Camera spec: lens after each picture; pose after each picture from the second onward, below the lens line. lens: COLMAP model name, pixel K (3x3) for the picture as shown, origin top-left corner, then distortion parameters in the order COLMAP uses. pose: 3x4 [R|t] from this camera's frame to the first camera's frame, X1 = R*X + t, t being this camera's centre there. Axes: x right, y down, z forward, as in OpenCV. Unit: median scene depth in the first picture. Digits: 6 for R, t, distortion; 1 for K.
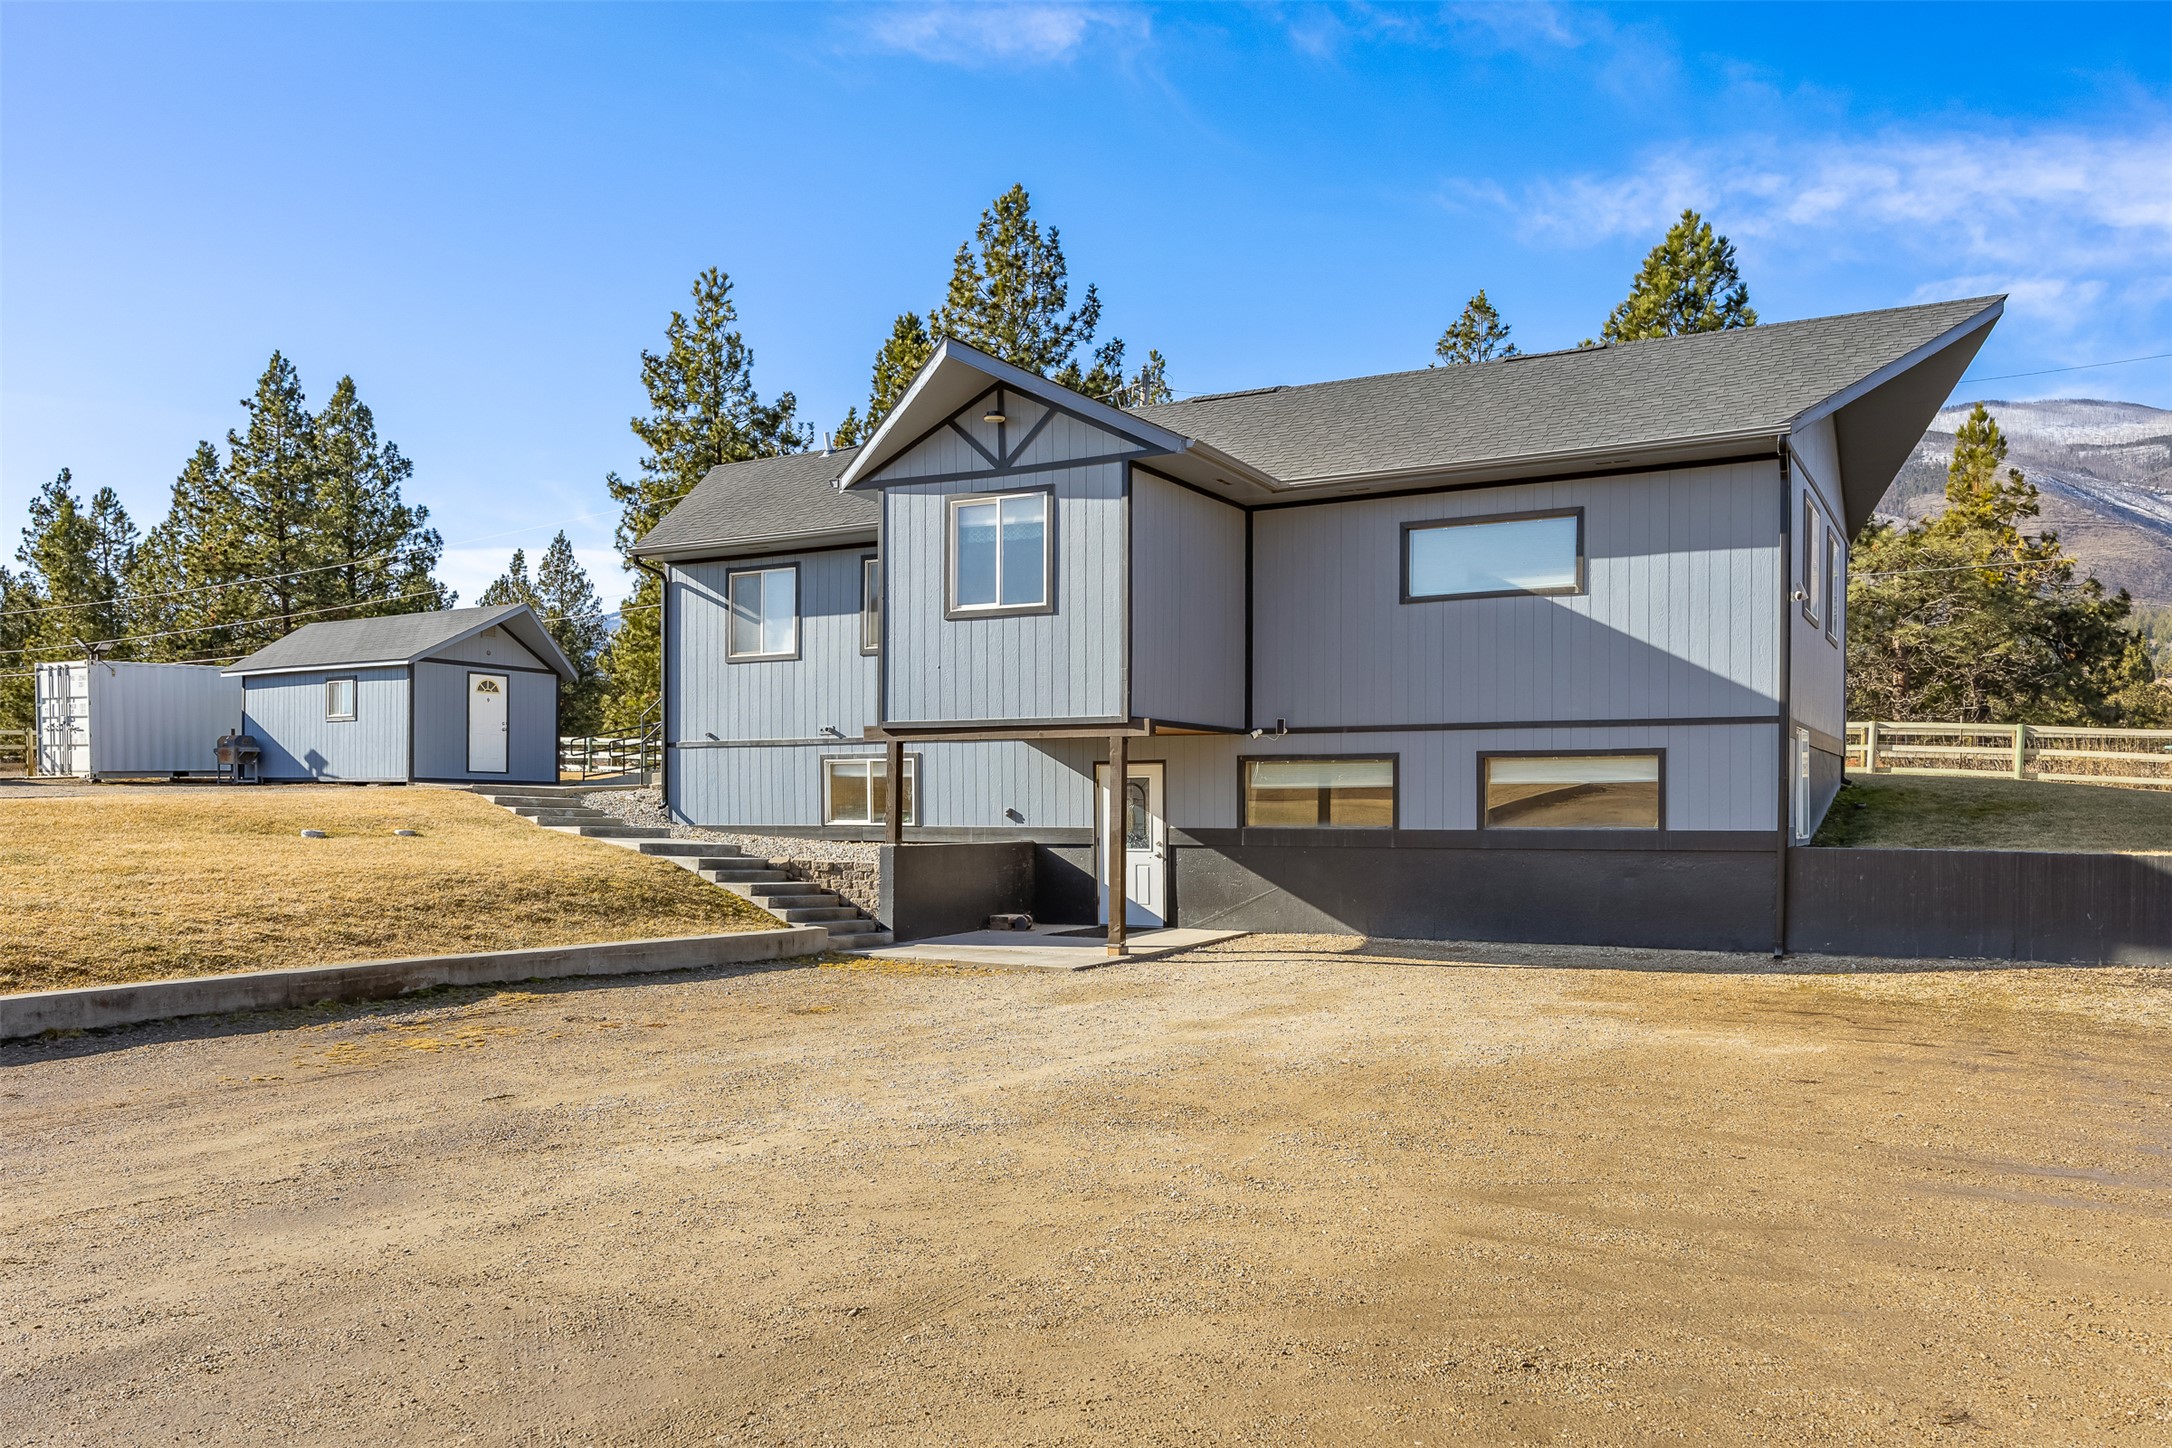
lens RADIAL K [[1646.8, 0, 1086.7], [0, 1646.8, 815.7], [0, 0, 1]] dist [-0.003126, 0.000381]
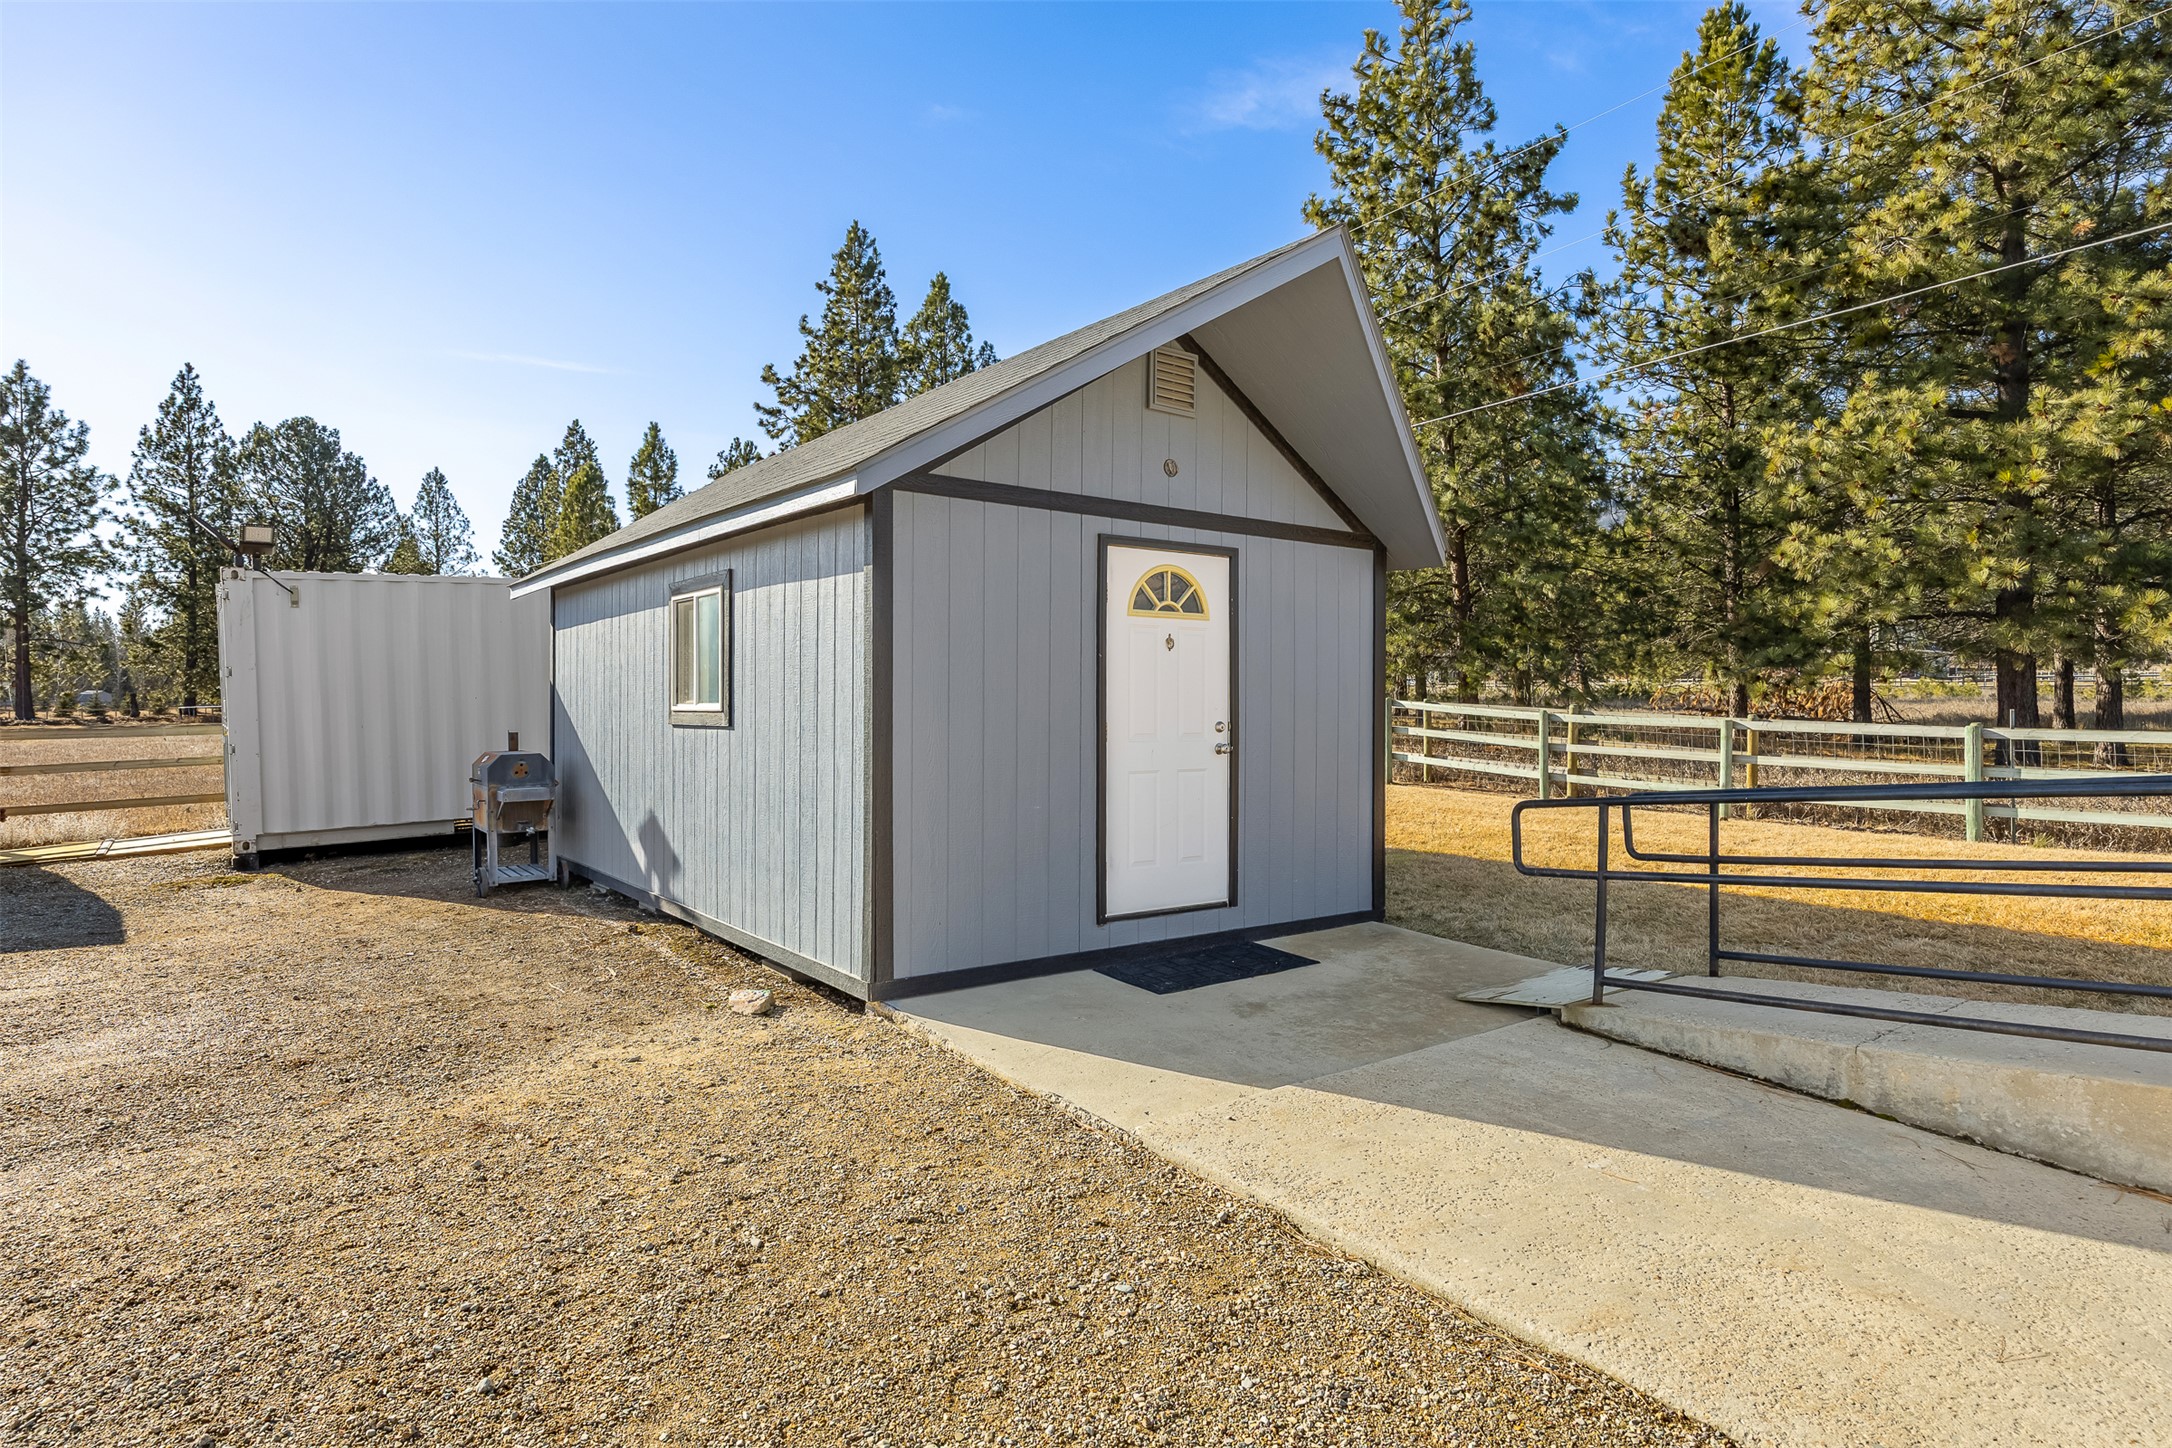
lens RADIAL K [[1186.9, 0, 1081.2], [0, 1186.9, 690.6], [0, 0, 1]] dist [-0.003521, -0.000254]
pose [[0.940950, -0.008522, -0.338438, -0.450665], [0.003770, 0.999885, -0.014695, -0.086454], [0.338524, 0.012551, 0.940874, 1.174985]]
